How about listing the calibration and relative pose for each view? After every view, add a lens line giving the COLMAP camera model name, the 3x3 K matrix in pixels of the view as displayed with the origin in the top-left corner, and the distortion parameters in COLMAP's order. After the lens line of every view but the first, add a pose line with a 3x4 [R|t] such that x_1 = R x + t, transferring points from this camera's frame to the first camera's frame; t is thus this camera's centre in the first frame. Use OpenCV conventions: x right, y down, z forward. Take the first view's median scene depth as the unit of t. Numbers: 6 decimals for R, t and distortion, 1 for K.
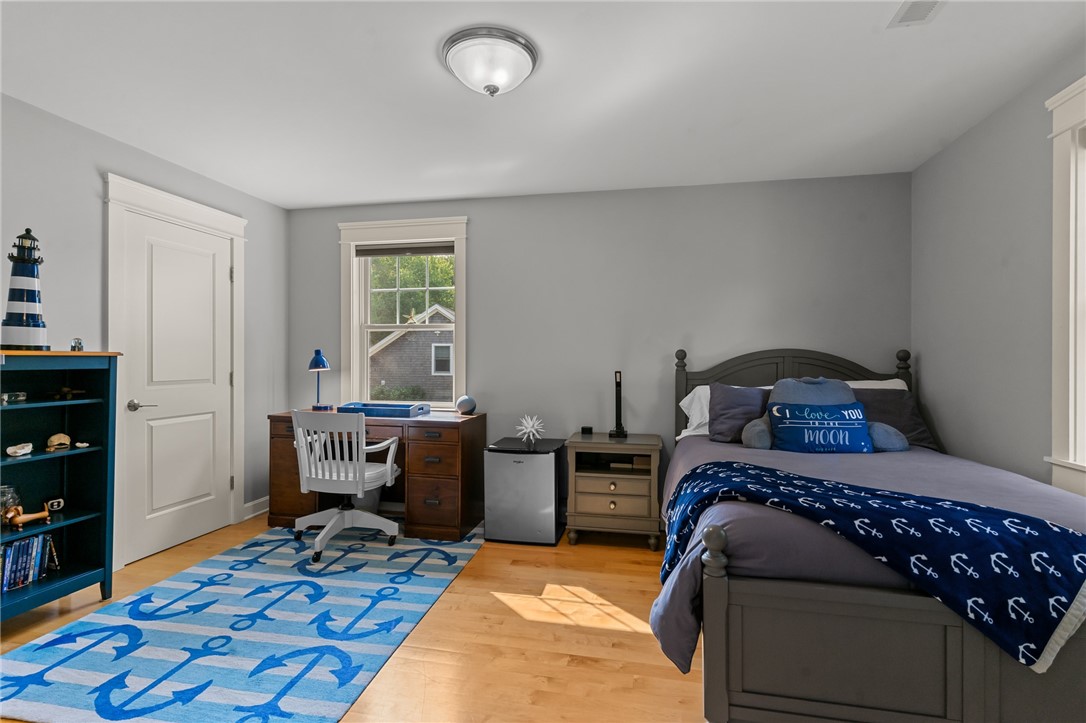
lens RADIAL K [[511.9, 0, 545.0], [0, 511.9, 365.7], [0, 0, 1]] dist [-0.000181, 0.000953]
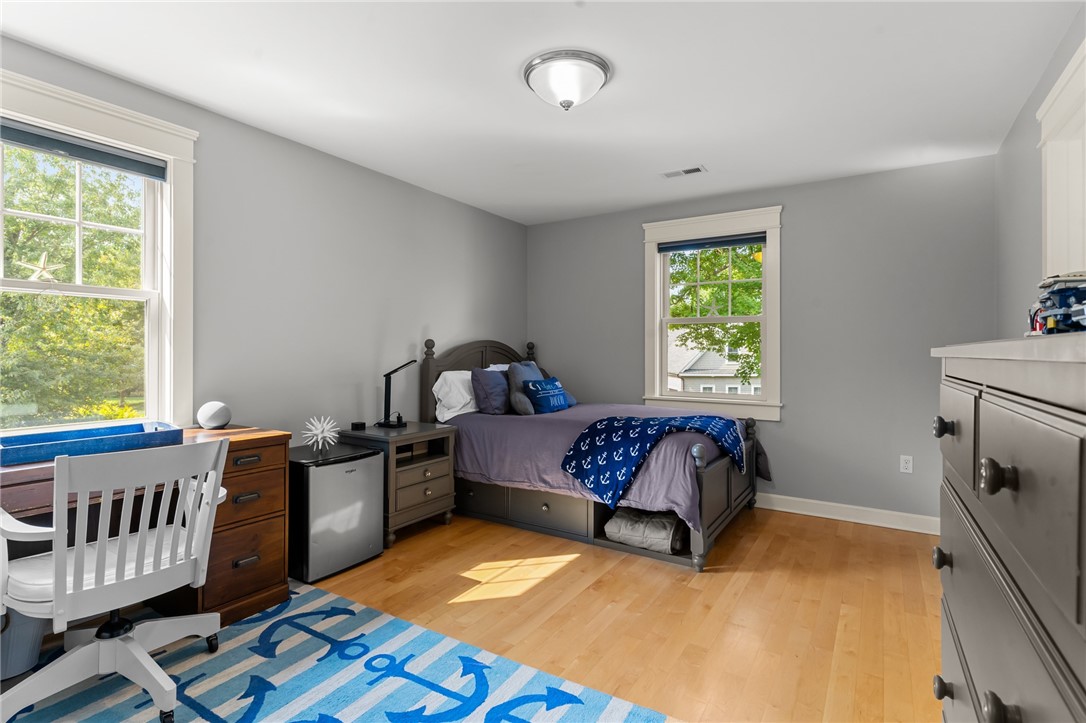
lens RADIAL K [[521.7, 0, 540.7], [0, 521.7, 348.6], [0, 0, 1]] dist [0.003323, 0.000241]
pose [[0.369574, 0.000456, 0.929201, -0.771772], [0.006413, 0.999975, -0.003041, -0.007412], [-0.929179, 0.007083, 0.369561, 0.420555]]
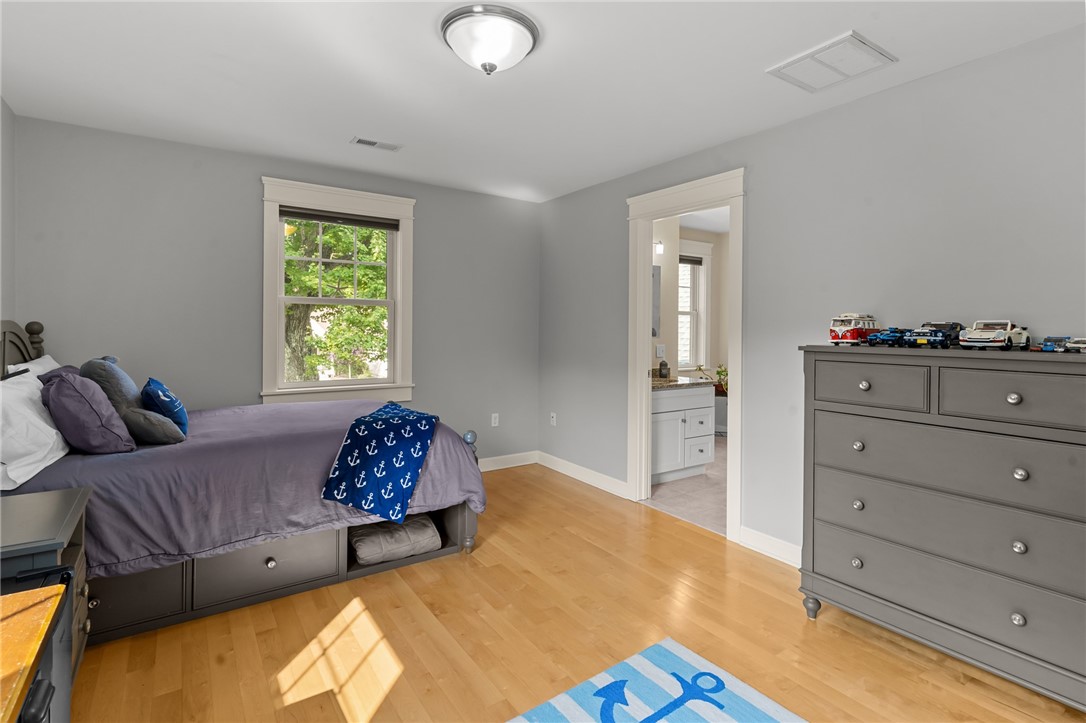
lens RADIAL K [[527.9, 0, 541.2], [0, 527.9, 327.0], [0, 0, 1]] dist [-0.002416, -0.000419]
pose [[-0.711385, -0.012201, 0.702697, -0.583358], [-0.007504, 0.999924, 0.009765, -0.038378], [-0.702763, 0.001674, -0.711422, 1.087842]]
